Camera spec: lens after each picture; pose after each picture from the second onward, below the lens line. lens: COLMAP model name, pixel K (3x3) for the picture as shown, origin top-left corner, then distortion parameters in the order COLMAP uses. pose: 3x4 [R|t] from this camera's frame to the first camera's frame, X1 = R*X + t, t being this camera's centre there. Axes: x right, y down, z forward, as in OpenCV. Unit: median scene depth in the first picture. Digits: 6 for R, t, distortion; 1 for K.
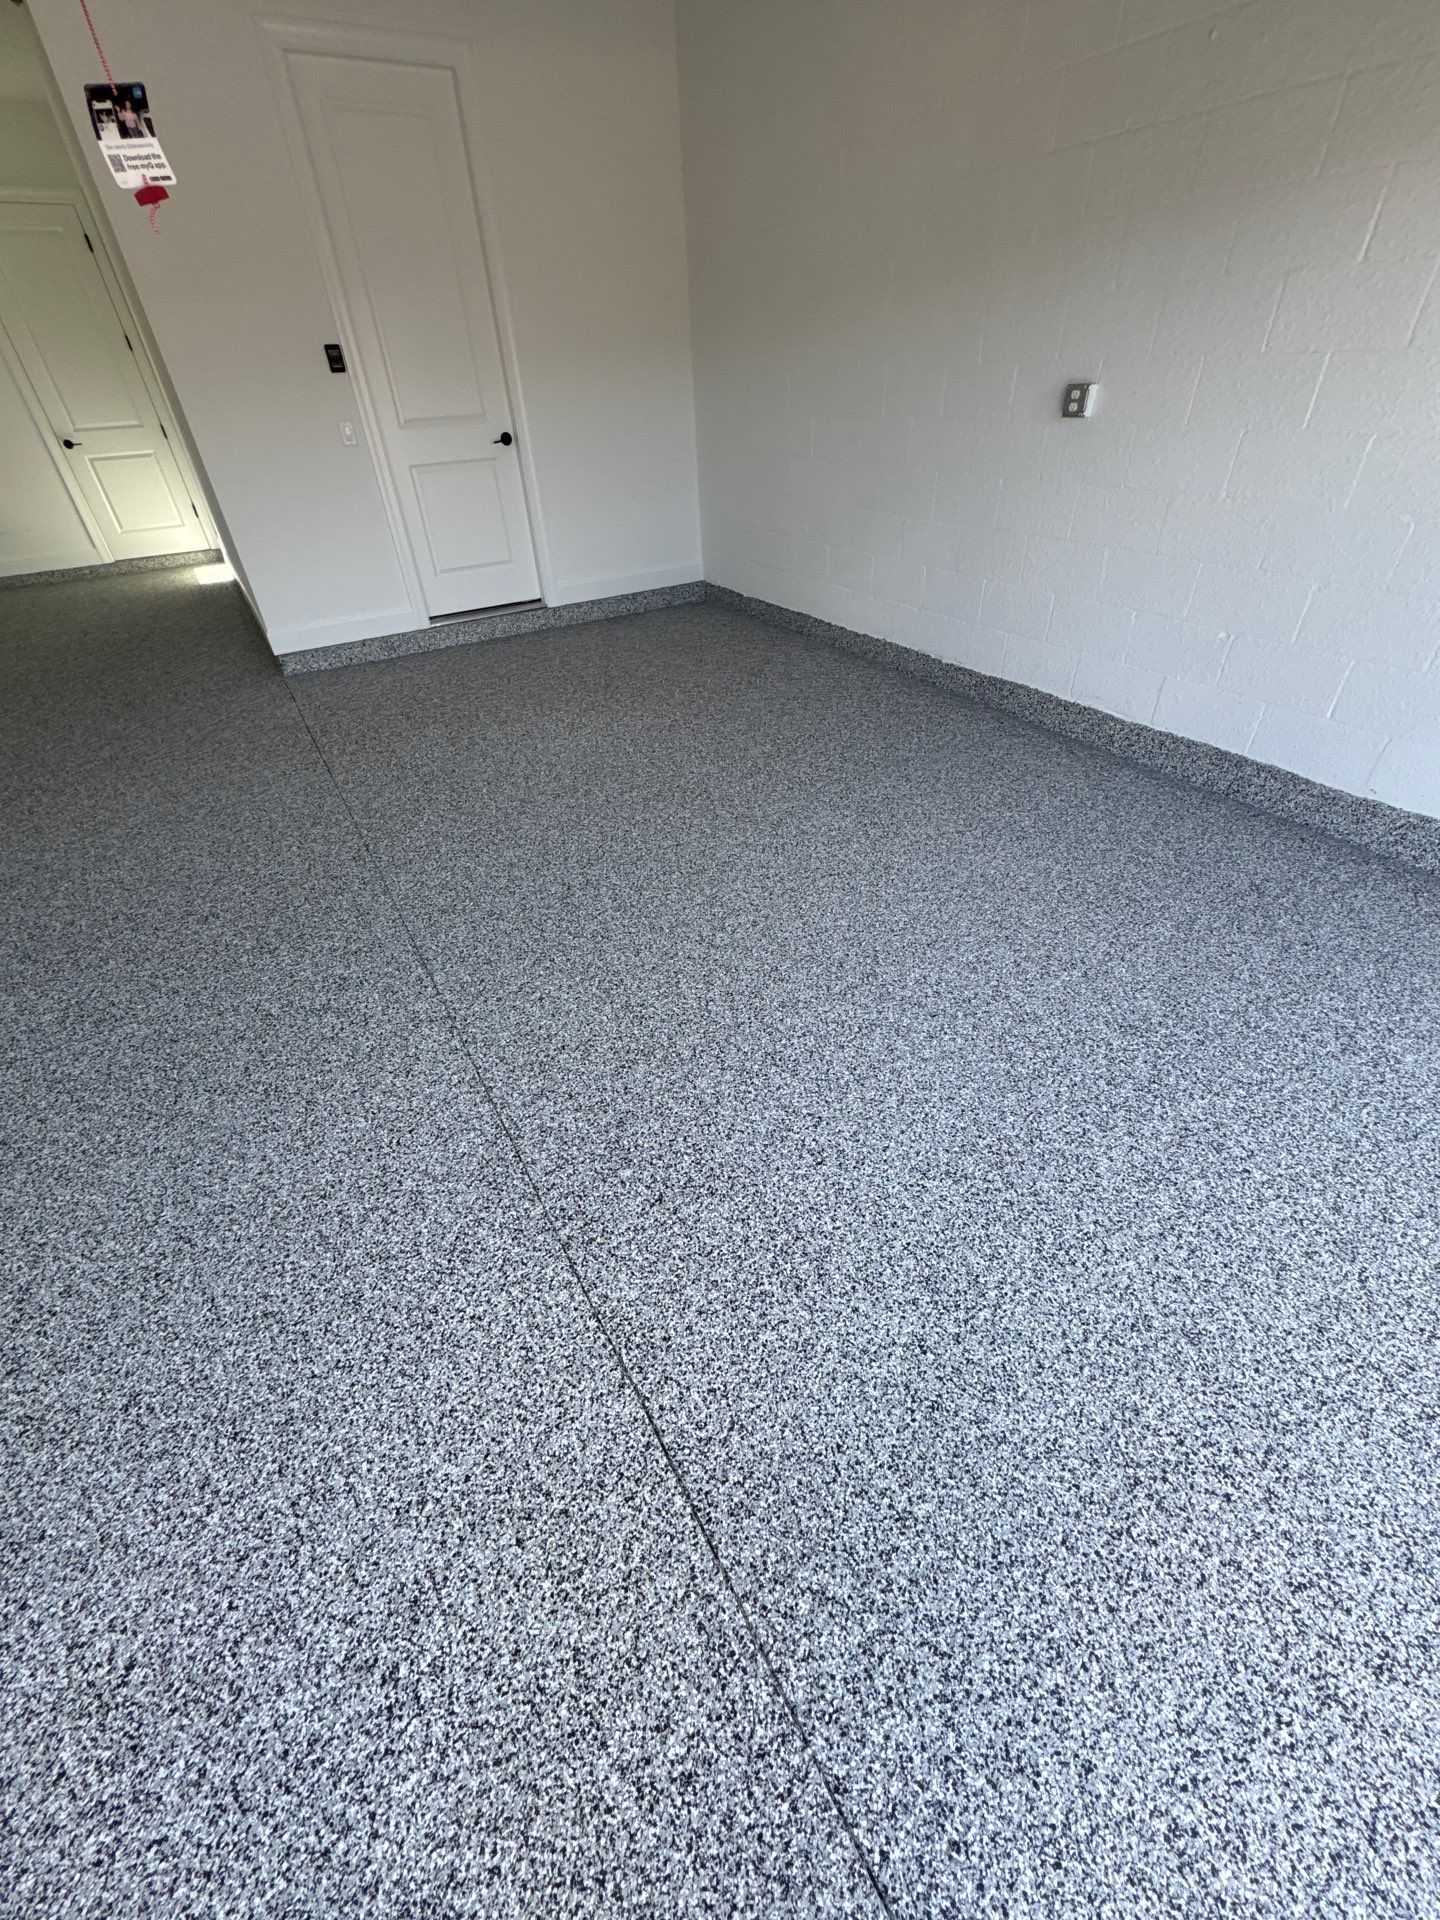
lens RADIAL K [[761.5, 0, 720.9], [0, 761.5, 960.3], [0, 0, 1]] dist [-0.003554, 0.000260]
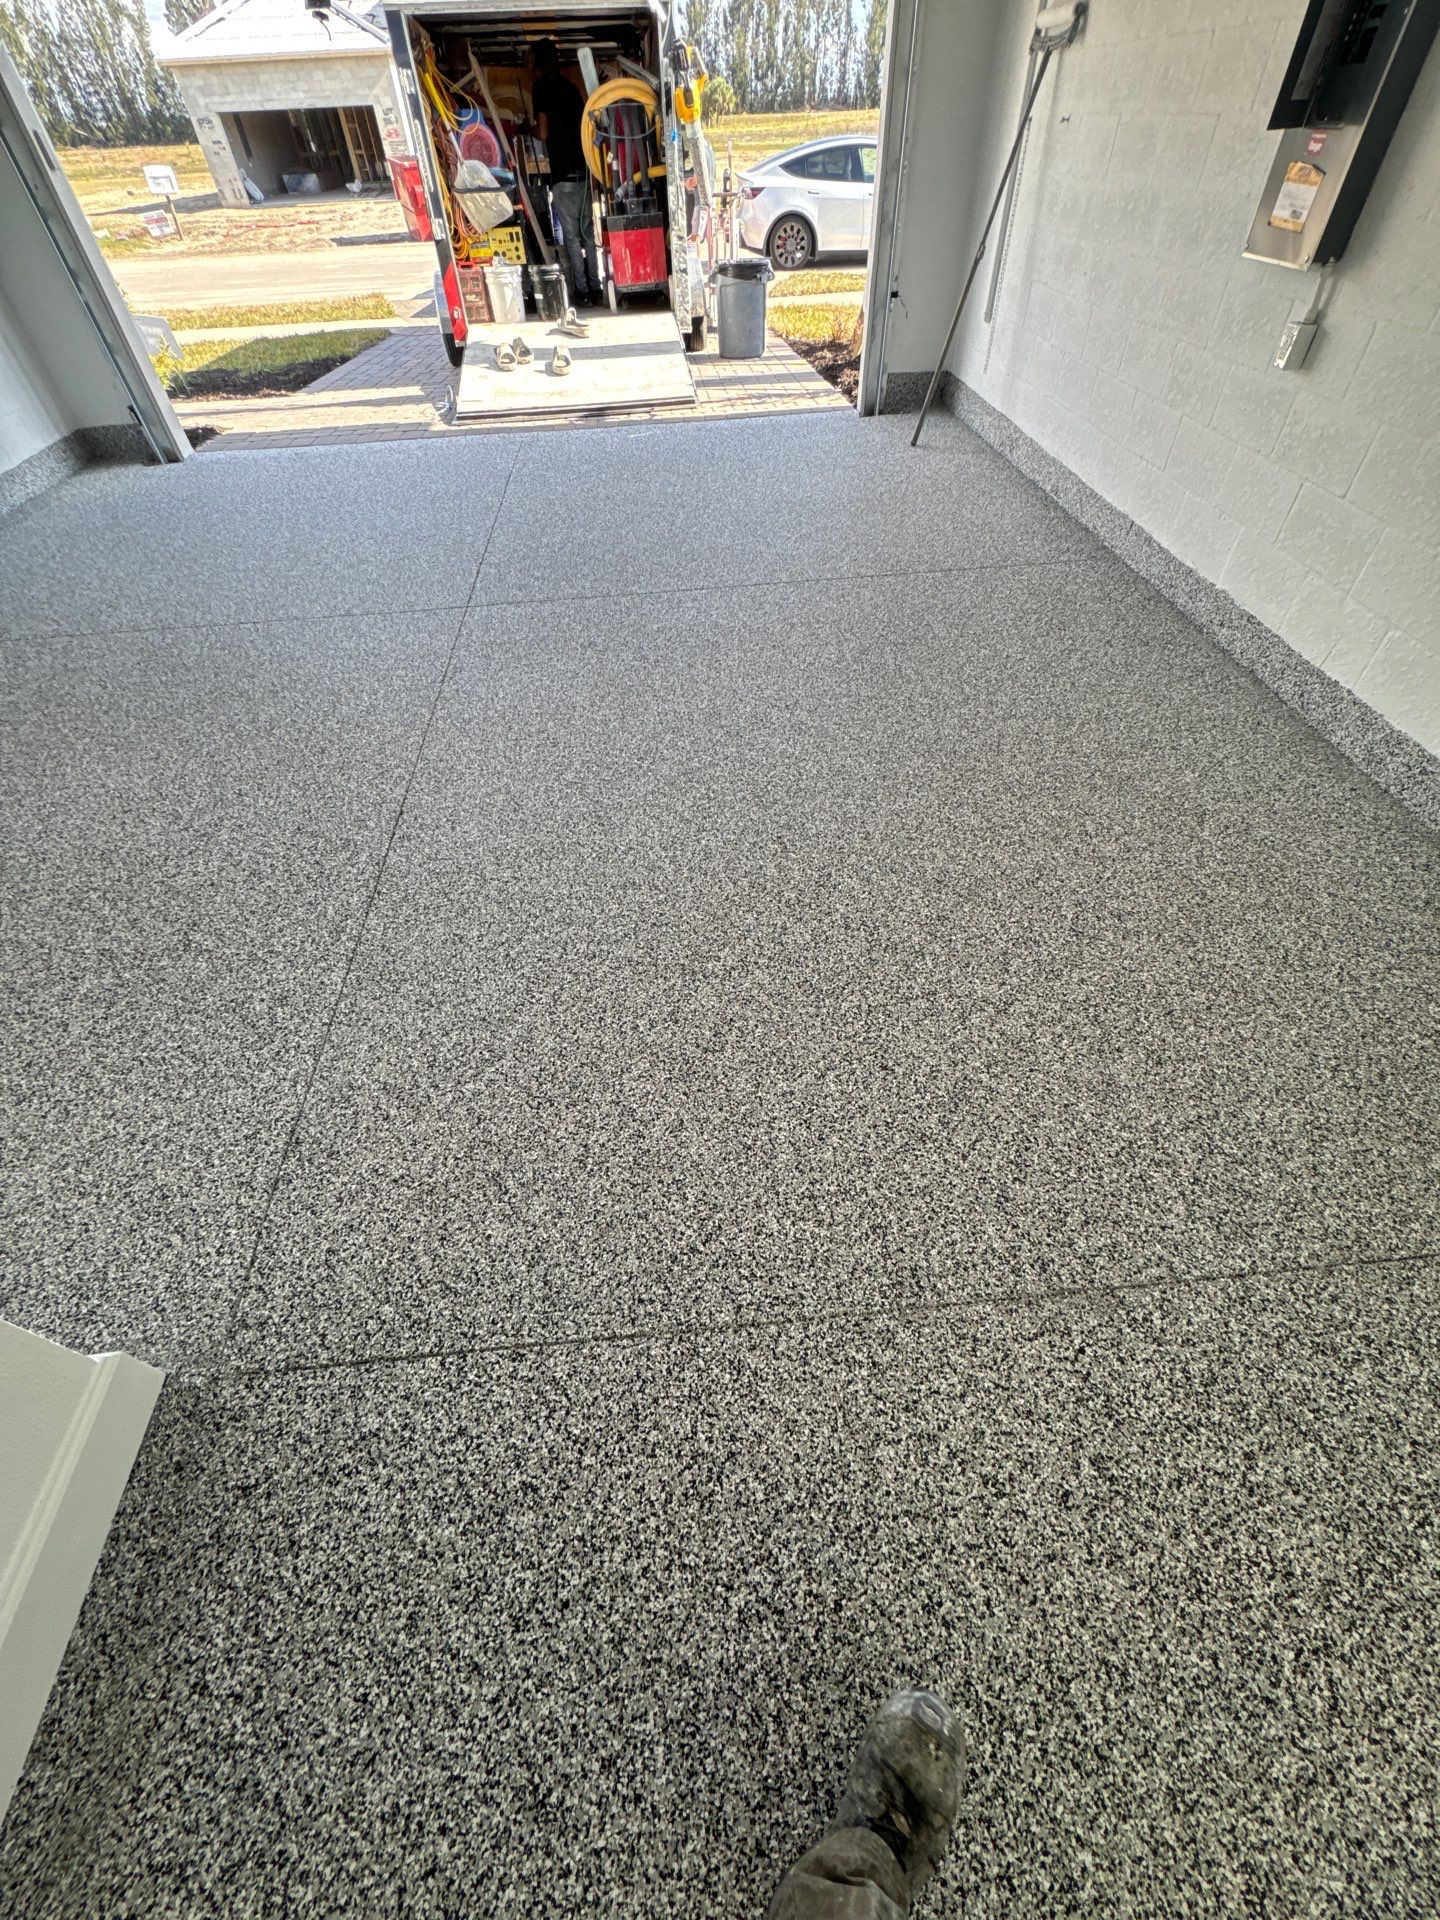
lens RADIAL K [[761.5, 0, 721.0], [0, 761.5, 965.0], [0, 0, 1]] dist [-0.003554, 0.000260]
pose [[-0.892157, -0.288494, 0.347601, -1.245828], [0.328088, 0.115103, 0.937608, -0.925357], [-0.310504, 0.950538, -0.008038, 1.242965]]
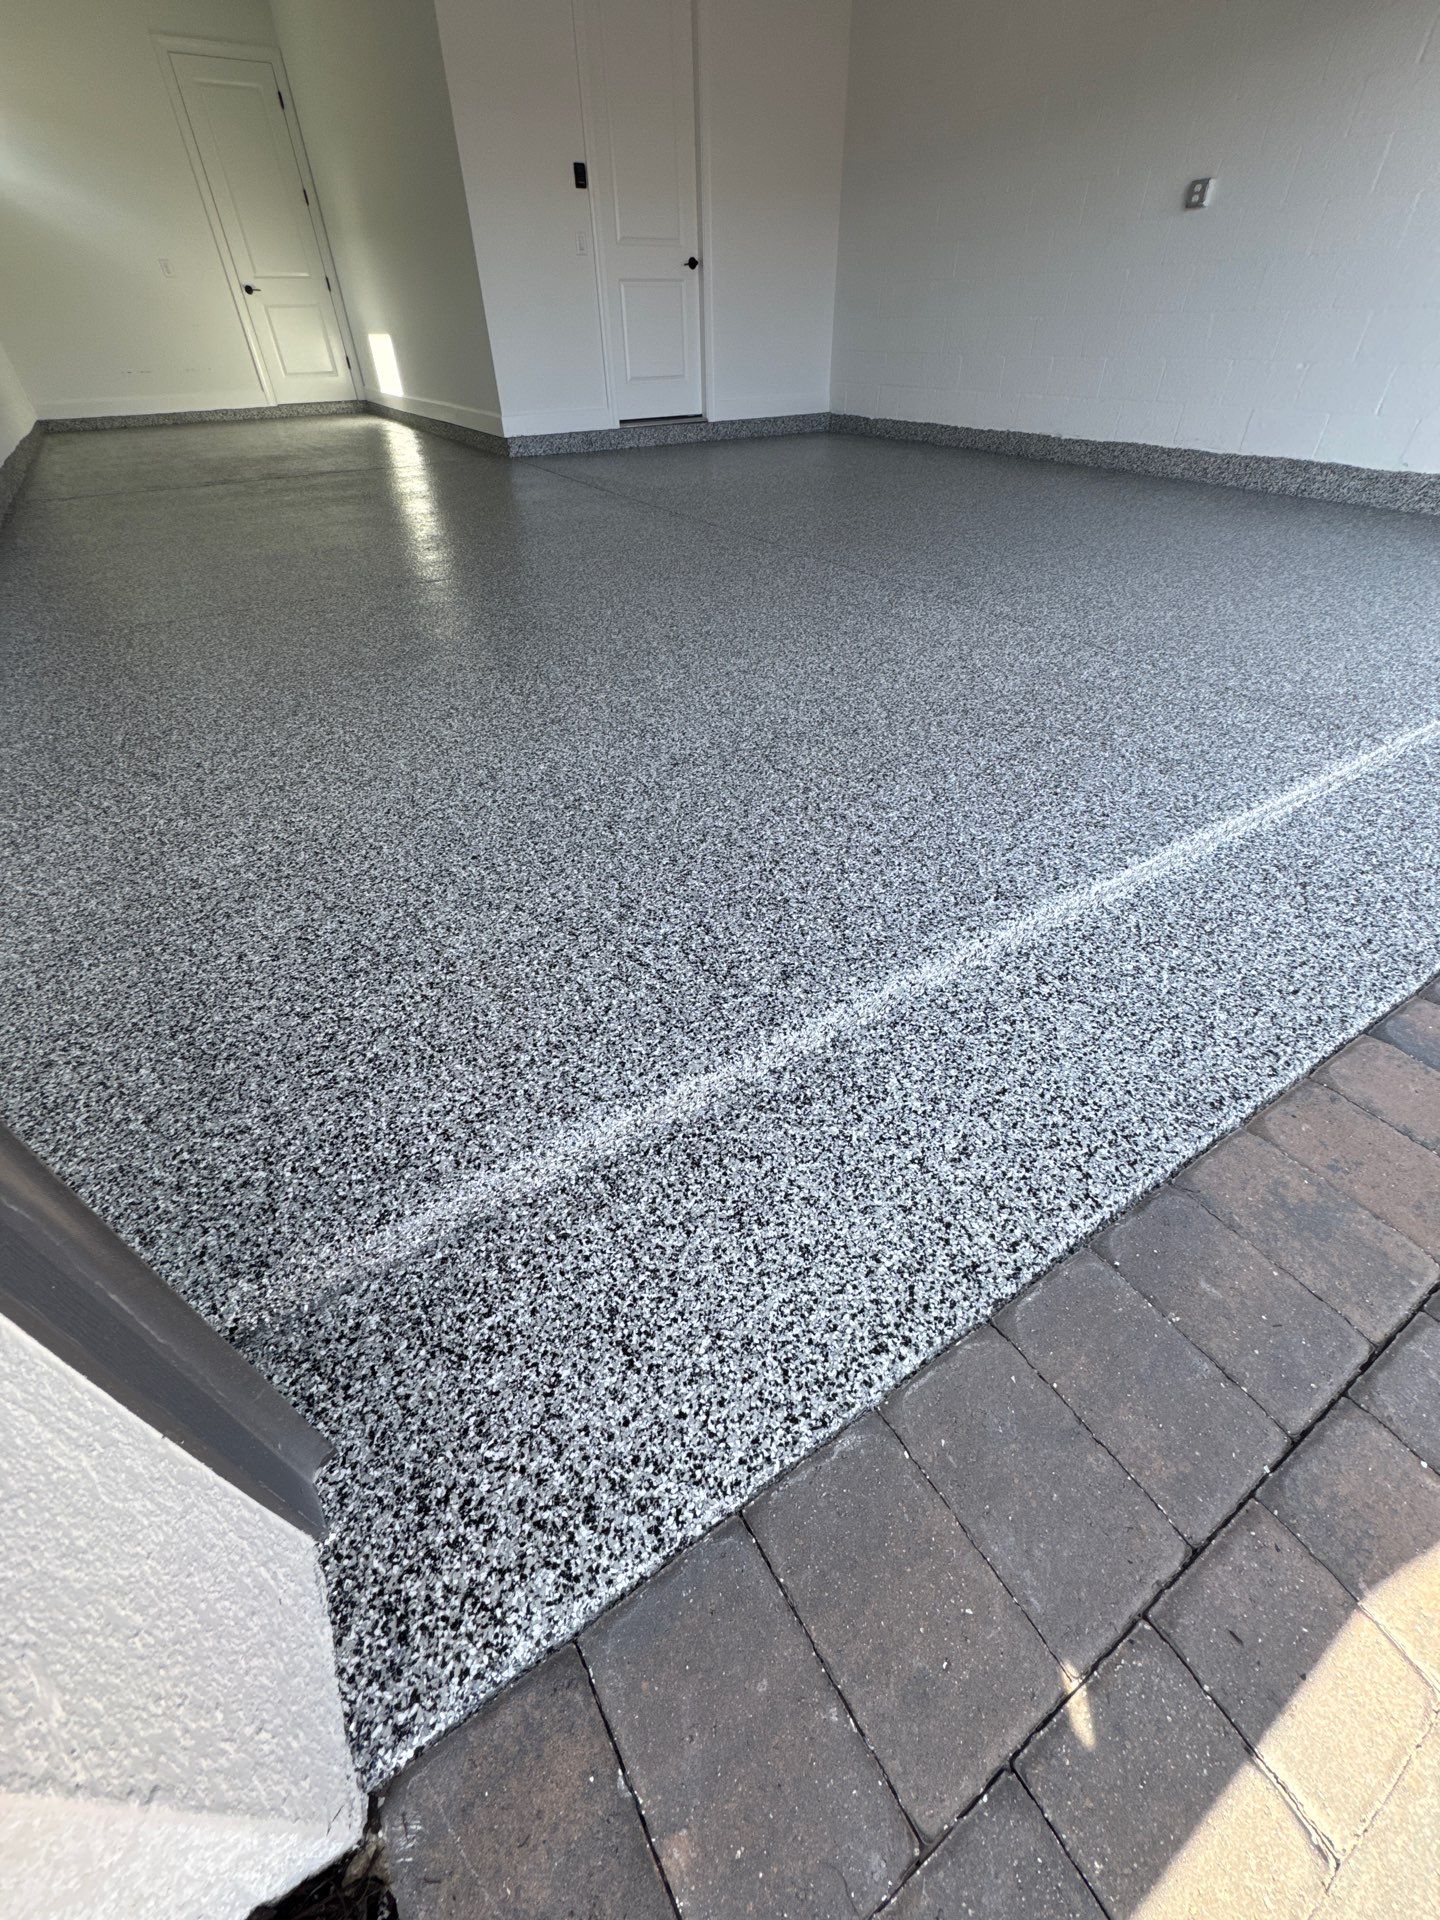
lens RADIAL K [[761.5, 0, 721.5], [0, 761.5, 956.5], [0, 0, 1]] dist [-0.003554, 0.000260]
pose [[0.999683, 0.009122, 0.023453, -0.404267], [-0.009837, 0.999486, 0.030522, 0.595149], [-0.023163, -0.030743, 0.999259, -0.379029]]
